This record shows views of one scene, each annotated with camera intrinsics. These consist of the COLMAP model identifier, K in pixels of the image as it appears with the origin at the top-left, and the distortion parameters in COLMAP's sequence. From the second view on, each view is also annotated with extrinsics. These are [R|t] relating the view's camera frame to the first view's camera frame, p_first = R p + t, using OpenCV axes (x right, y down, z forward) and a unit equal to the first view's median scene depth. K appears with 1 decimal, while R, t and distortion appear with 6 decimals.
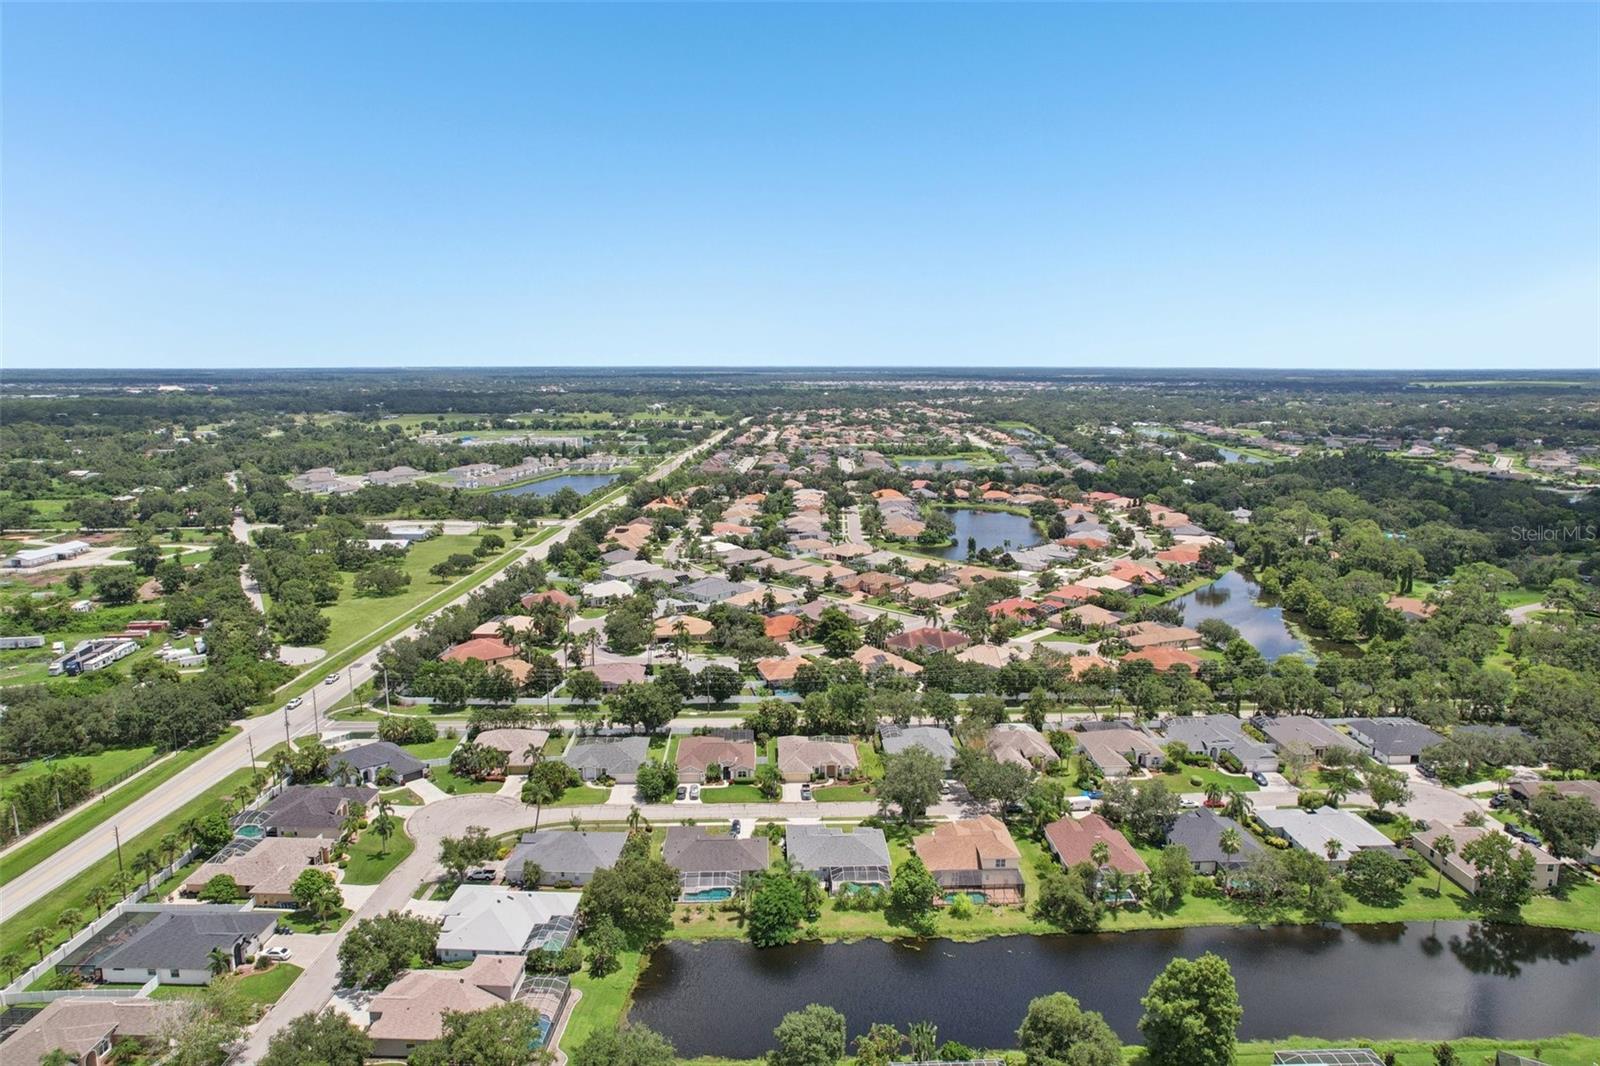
lens RADIAL K [[1022.3, 0, 799.6], [0, 1022.3, 535.6], [0, 0, 1]] dist [-0.035988, -0.000132]
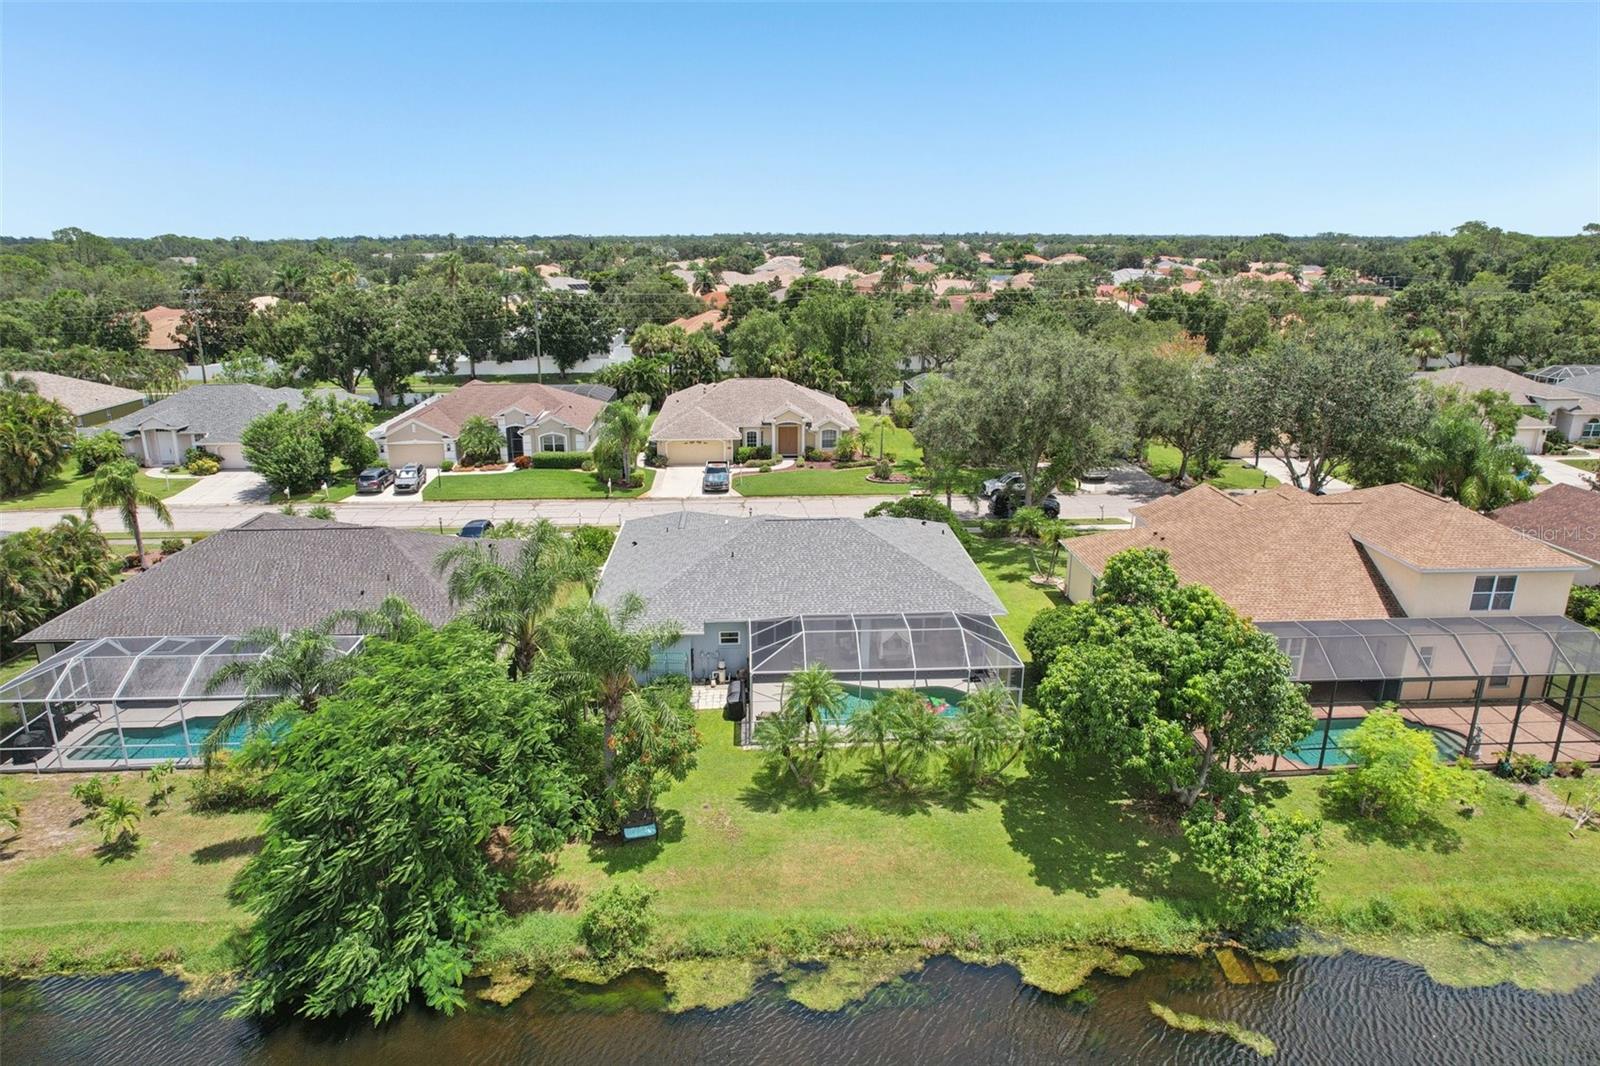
lens RADIAL K [[1022.3, 0, 801.0], [0, 1022.3, 530.8], [0, 0, 1]] dist [-0.035988, -0.000132]
pose [[0.999933, -0.001999, 0.011441, 0.036961], [0.000724, 0.993893, 0.110345, 0.262779], [-0.011592, -0.110329, 0.993828, 0.723919]]
